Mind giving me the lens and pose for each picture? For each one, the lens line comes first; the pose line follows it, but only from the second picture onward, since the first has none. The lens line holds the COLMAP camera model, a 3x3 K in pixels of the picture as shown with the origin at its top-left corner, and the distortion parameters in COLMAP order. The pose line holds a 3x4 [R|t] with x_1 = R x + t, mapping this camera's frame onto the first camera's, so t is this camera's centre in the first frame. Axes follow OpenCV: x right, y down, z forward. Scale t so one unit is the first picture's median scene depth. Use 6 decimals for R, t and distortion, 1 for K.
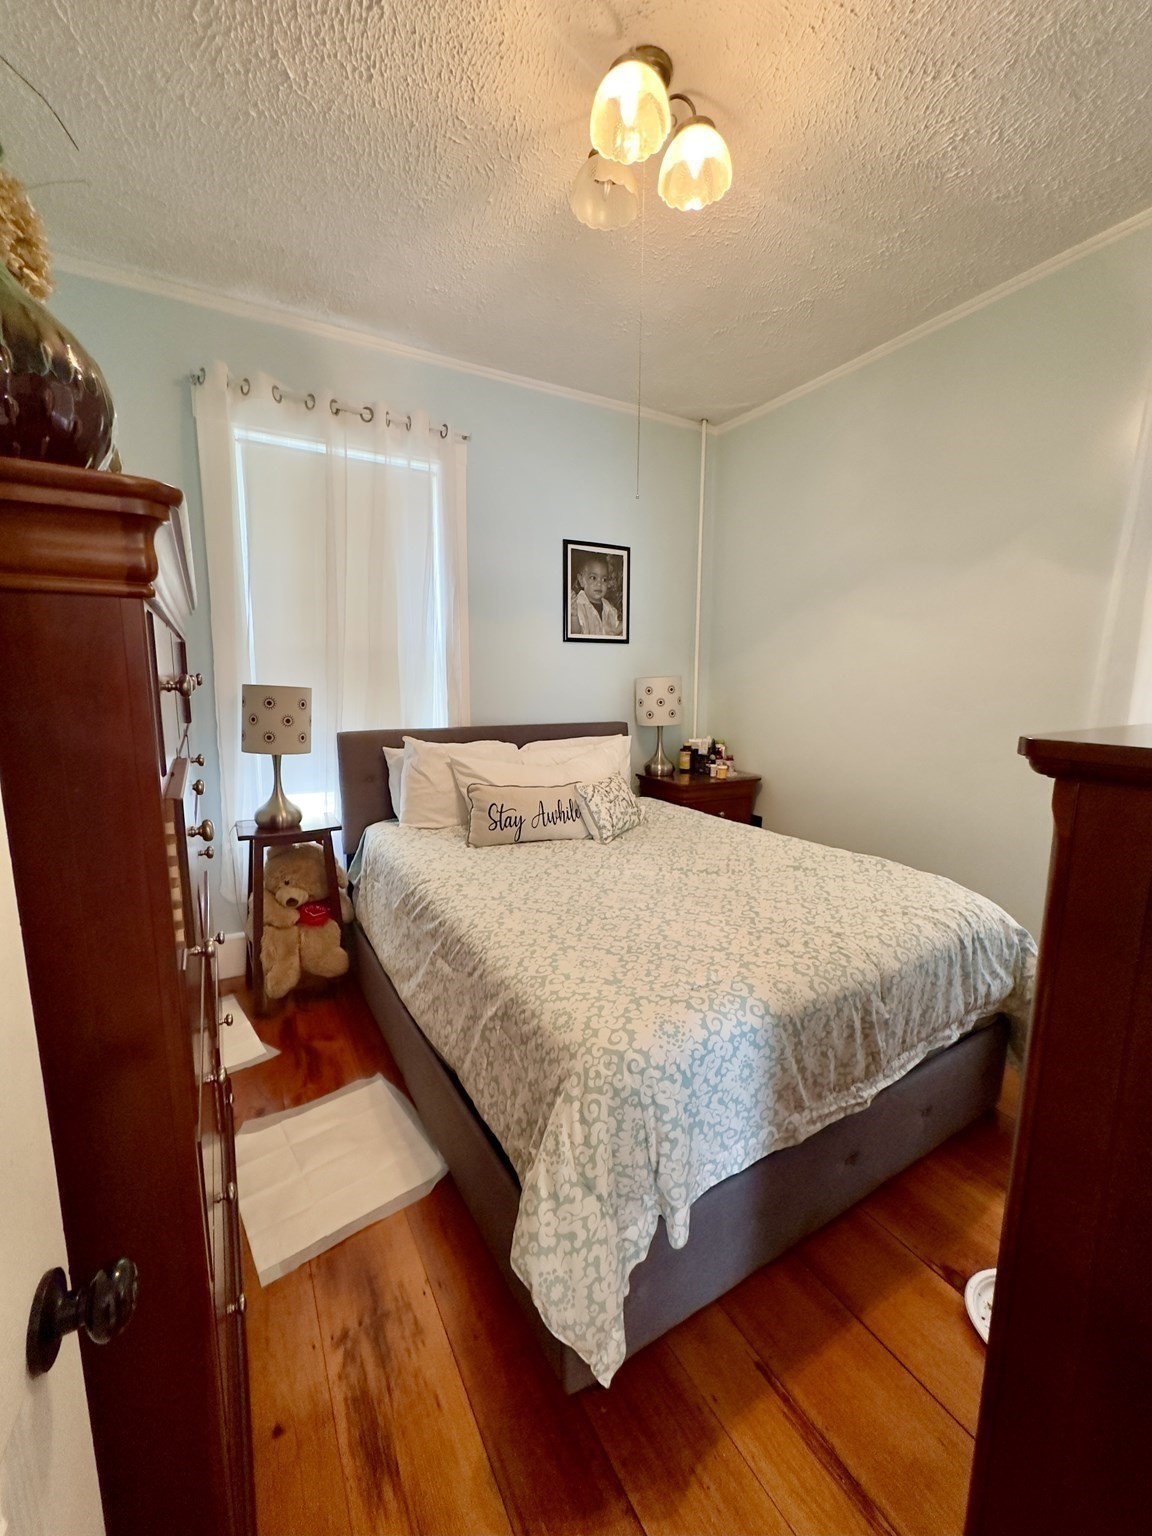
lens RADIAL K [[619.7, 0, 581.4], [0, 619.7, 765.8], [0, 0, 1]] dist [0.003124, 0.000052]
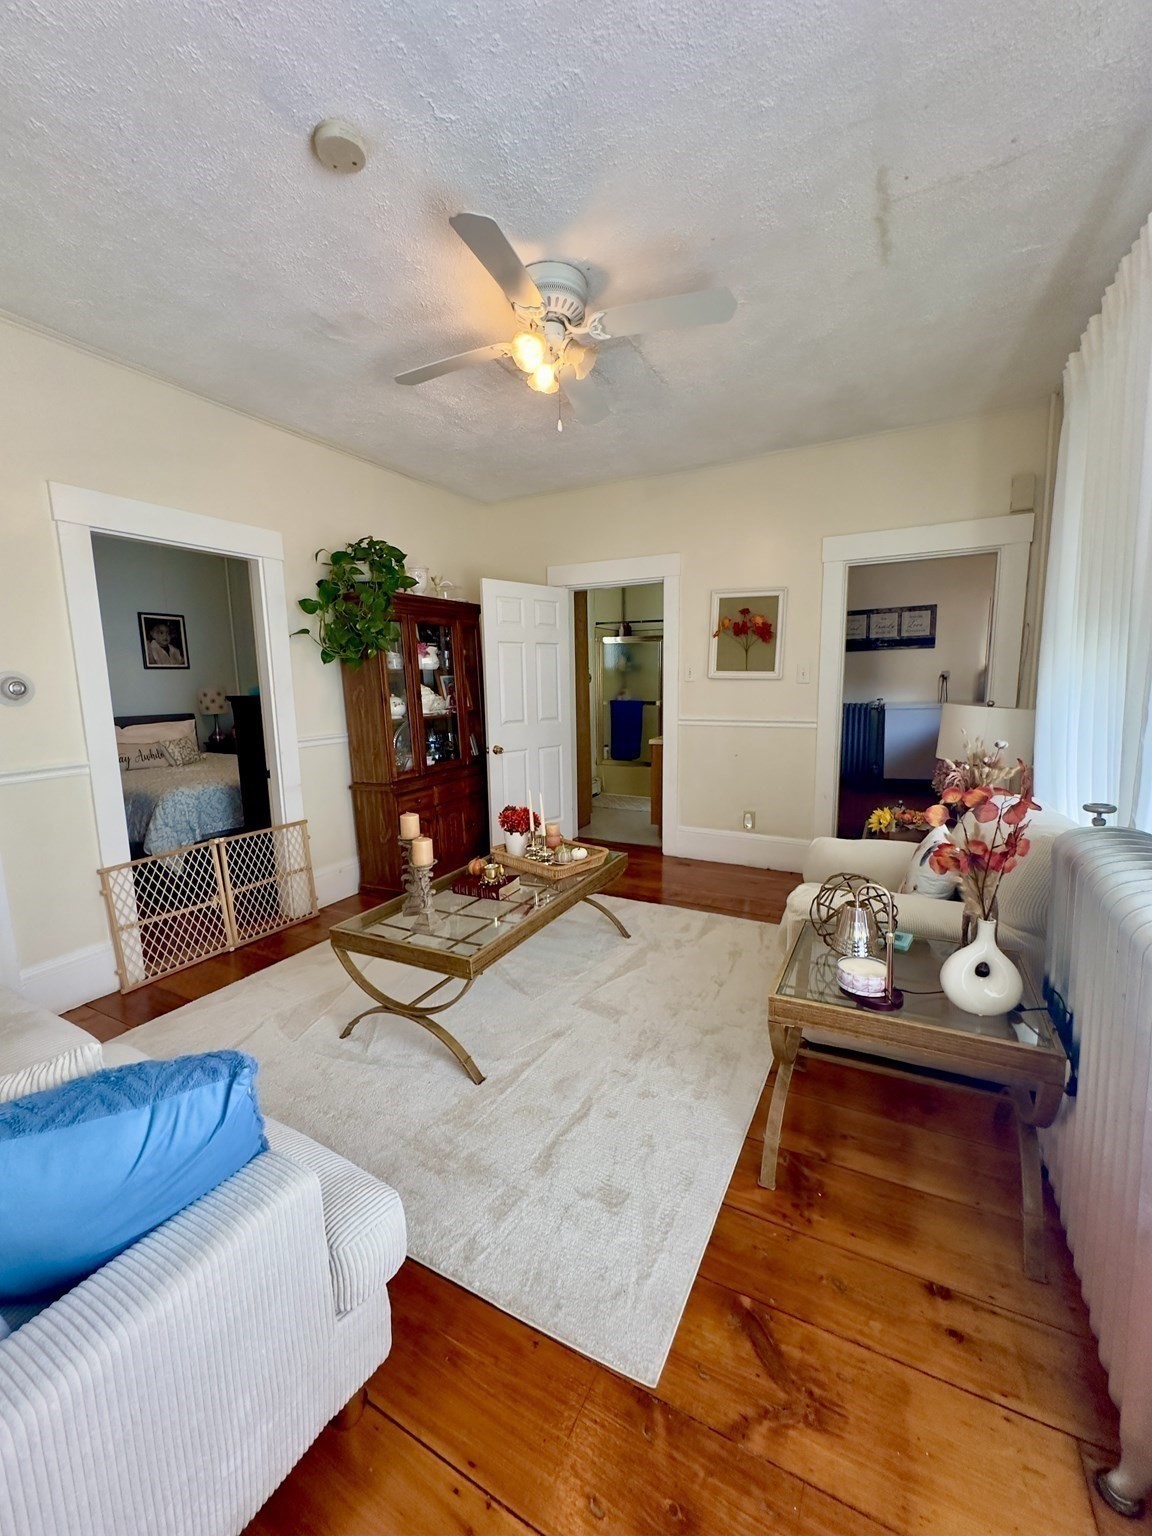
lens RADIAL K [[619.7, 0, 581.4], [0, 619.7, 765.8], [0, 0, 1]] dist [0.003124, 0.000052]
pose [[0.843086, -0.099871, 0.528423, 0.057780], [0.101582, 0.994490, 0.025886, 0.153001], [-0.528097, 0.031854, 0.848586, -1.138920]]
